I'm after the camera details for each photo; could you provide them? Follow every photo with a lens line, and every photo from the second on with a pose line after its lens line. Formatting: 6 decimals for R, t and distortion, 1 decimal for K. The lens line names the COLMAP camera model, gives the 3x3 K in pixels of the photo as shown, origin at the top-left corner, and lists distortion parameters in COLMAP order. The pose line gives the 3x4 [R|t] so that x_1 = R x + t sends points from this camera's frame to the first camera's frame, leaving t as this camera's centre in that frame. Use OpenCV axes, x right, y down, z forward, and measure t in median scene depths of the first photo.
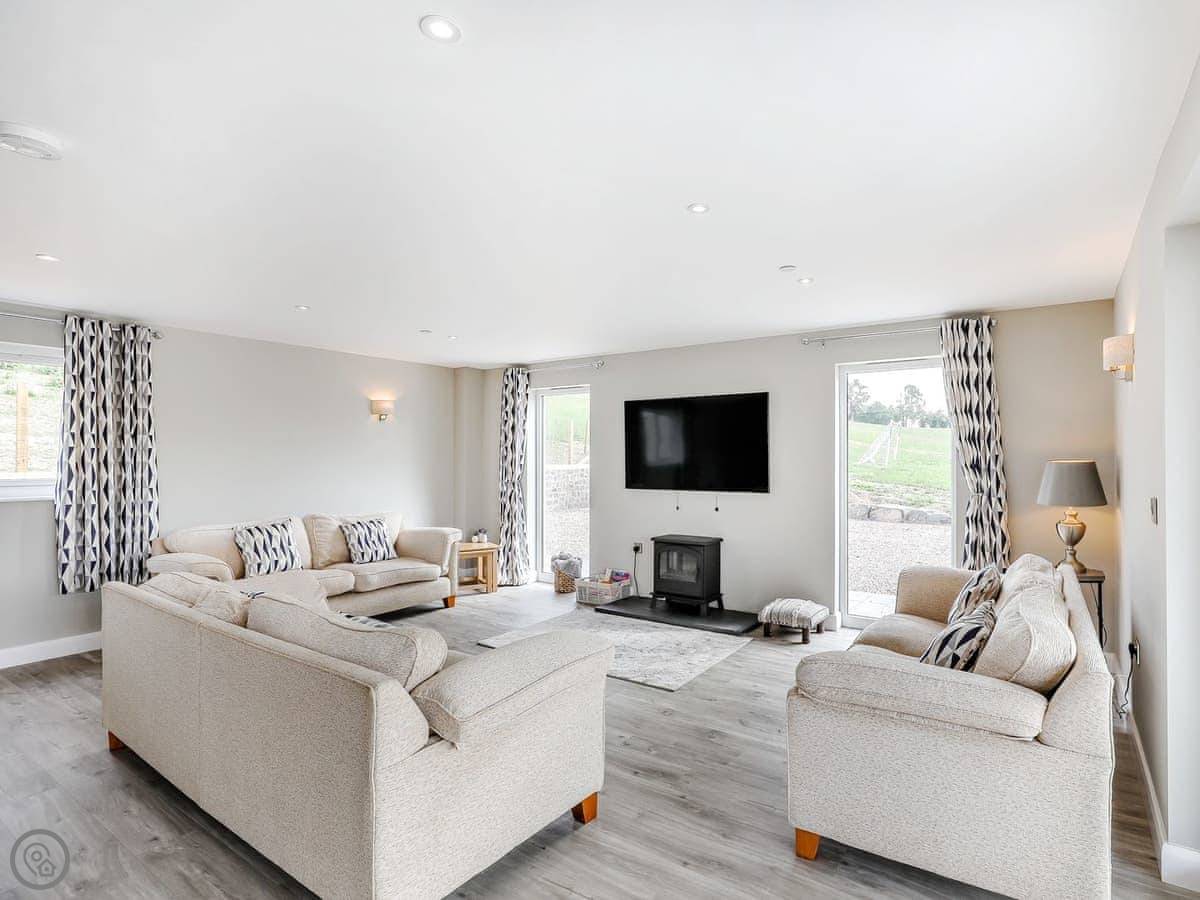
lens RADIAL K [[638.2, 0, 609.3], [0, 638.2, 458.7], [0, 0, 1]] dist [0.000814, 0.002855]
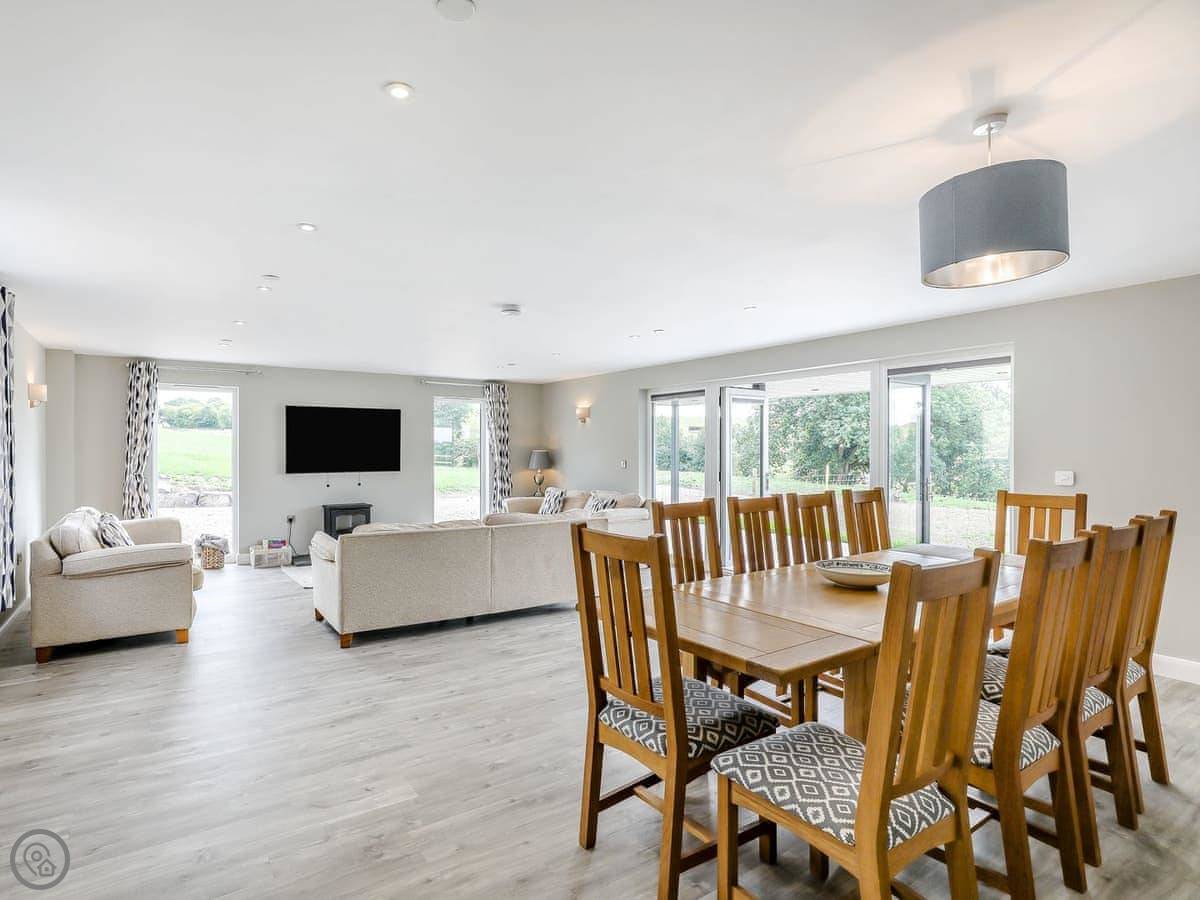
lens RADIAL K [[638.2, 0, 593.6], [0, 638.2, 452.0], [0, 0, 1]] dist [0.000814, 0.002855]
pose [[0.331536, -0.004156, 0.943433, -1.133811], [0.002685, 0.999990, 0.003462, 0.000473], [-0.943439, 0.001385, 0.331544, -0.012415]]
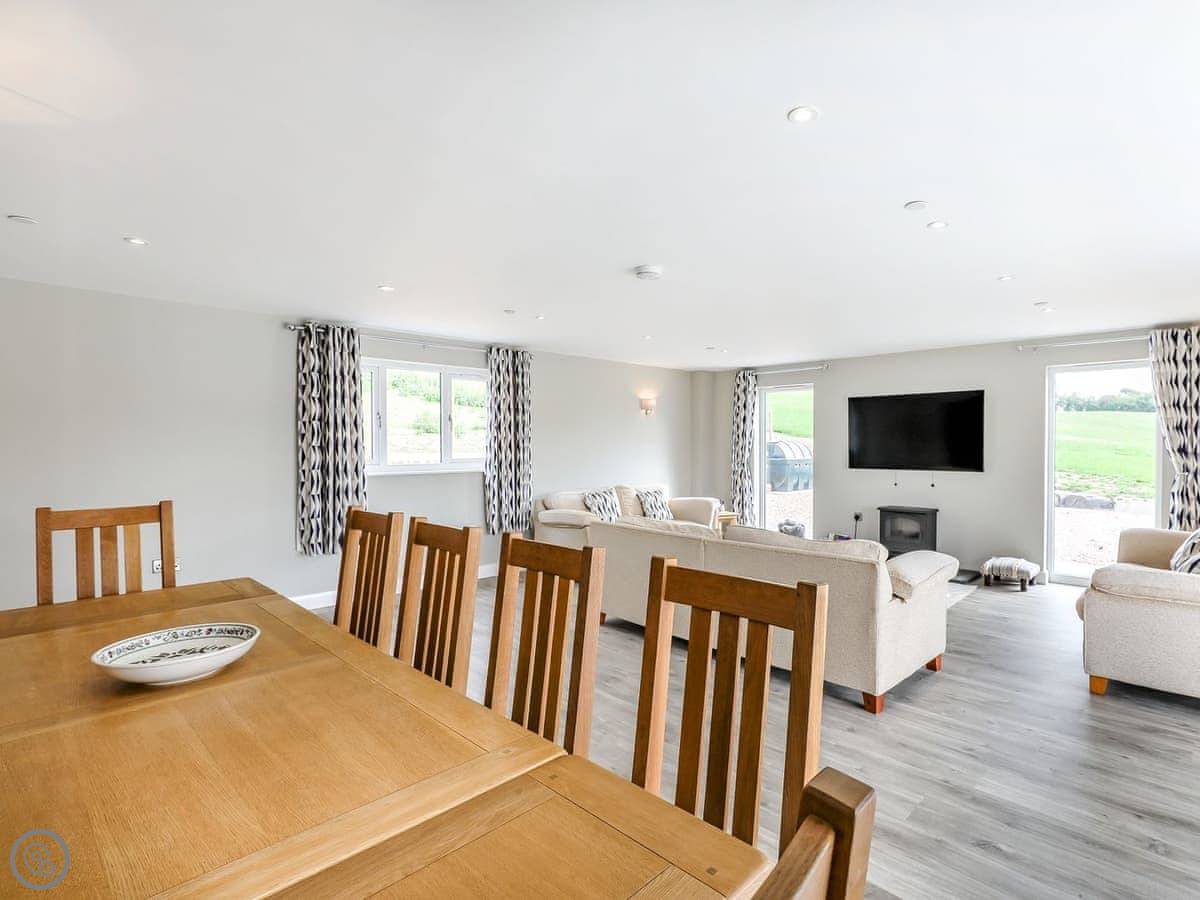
lens RADIAL K [[638.2, 0, 598.2], [0, 638.2, 455.9], [0, 0, 1]] dist [0.000814, 0.002855]
pose [[0.987841, 0.003078, -0.155439, -0.302083], [-0.000253, 0.999835, 0.018190, 0.000413], [0.155469, -0.017929, 0.987678, -0.339985]]
